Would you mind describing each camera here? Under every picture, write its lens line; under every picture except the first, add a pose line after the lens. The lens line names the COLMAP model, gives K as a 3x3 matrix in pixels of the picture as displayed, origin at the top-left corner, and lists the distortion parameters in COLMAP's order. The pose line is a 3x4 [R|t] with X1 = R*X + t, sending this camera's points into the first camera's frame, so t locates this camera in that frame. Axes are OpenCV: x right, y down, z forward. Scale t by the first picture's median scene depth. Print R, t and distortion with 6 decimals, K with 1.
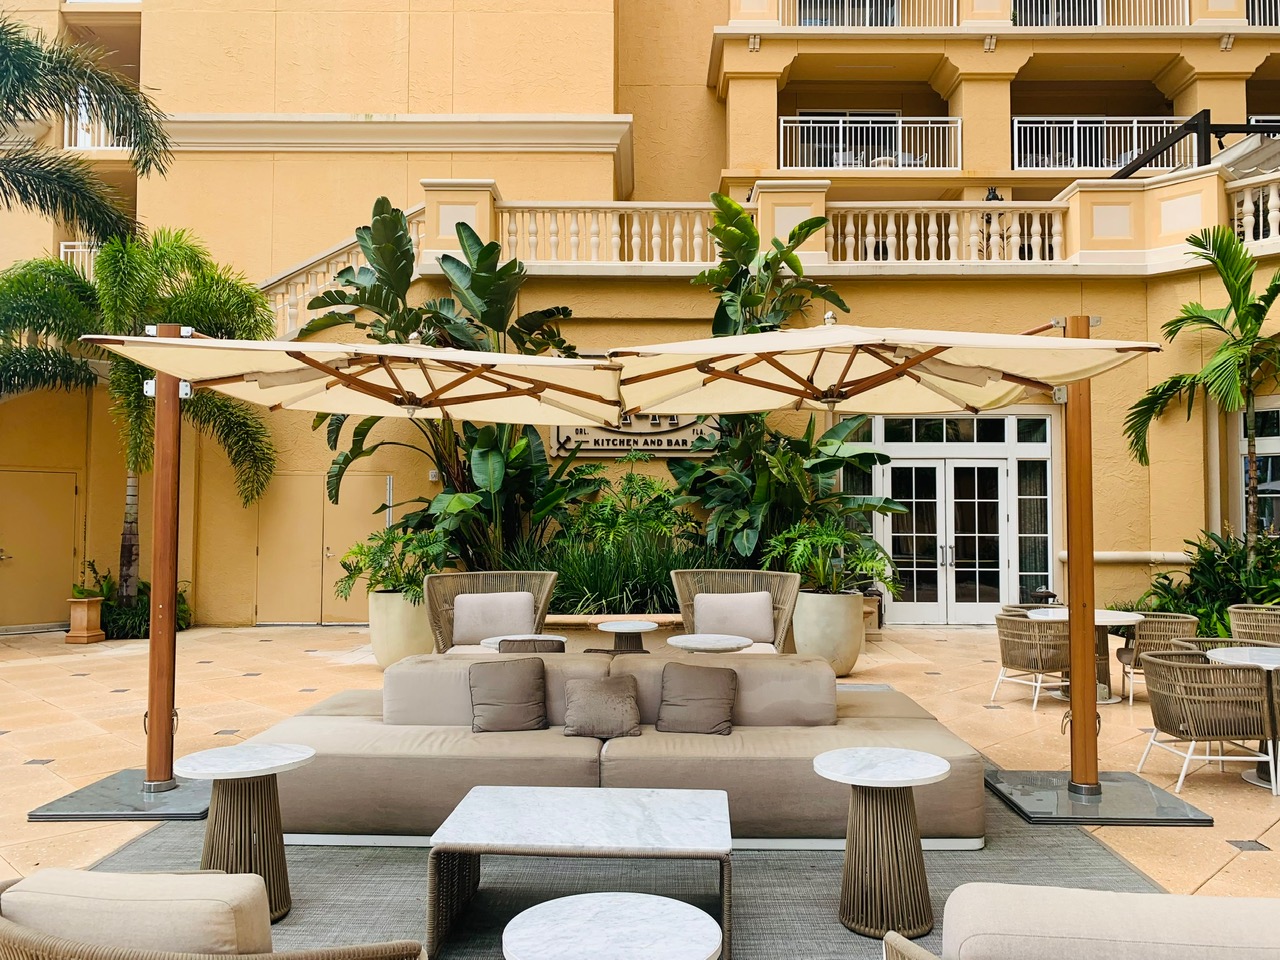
lens RADIAL K [[967.3, 0, 636.8], [0, 967.3, 482.8], [0, 0, 1]] dist [0.007814, 0.003212]
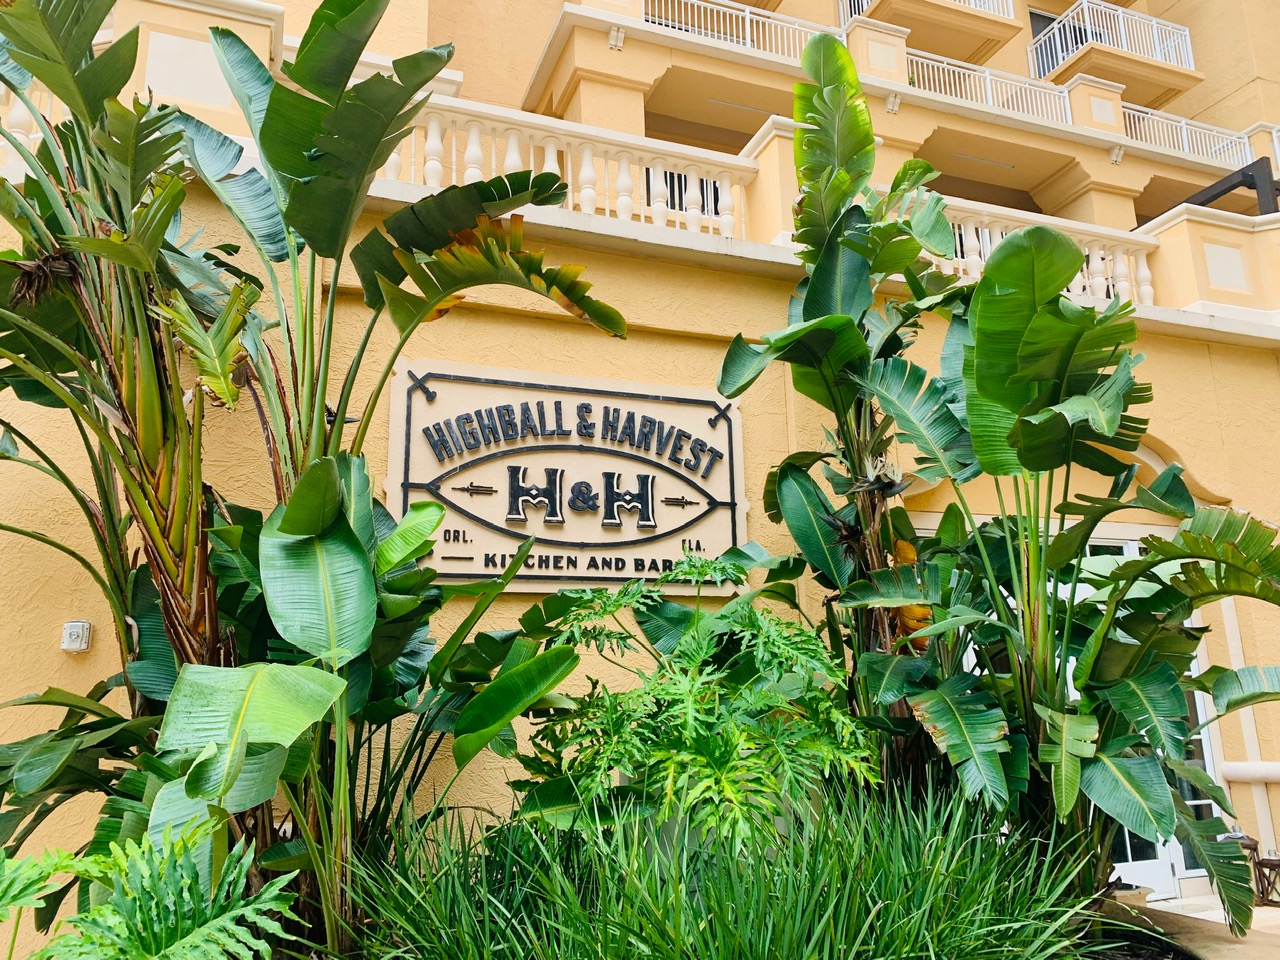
lens RADIAL K [[967.3, 0, 641.3], [0, 967.3, 479.4], [0, 0, 1]] dist [0.007814, 0.003212]
pose [[0.929730, 0.061776, 0.363023, -0.144021], [0.009484, 0.981484, -0.191309, 0.009180], [-0.368119, 0.181309, 0.911929, 0.548696]]
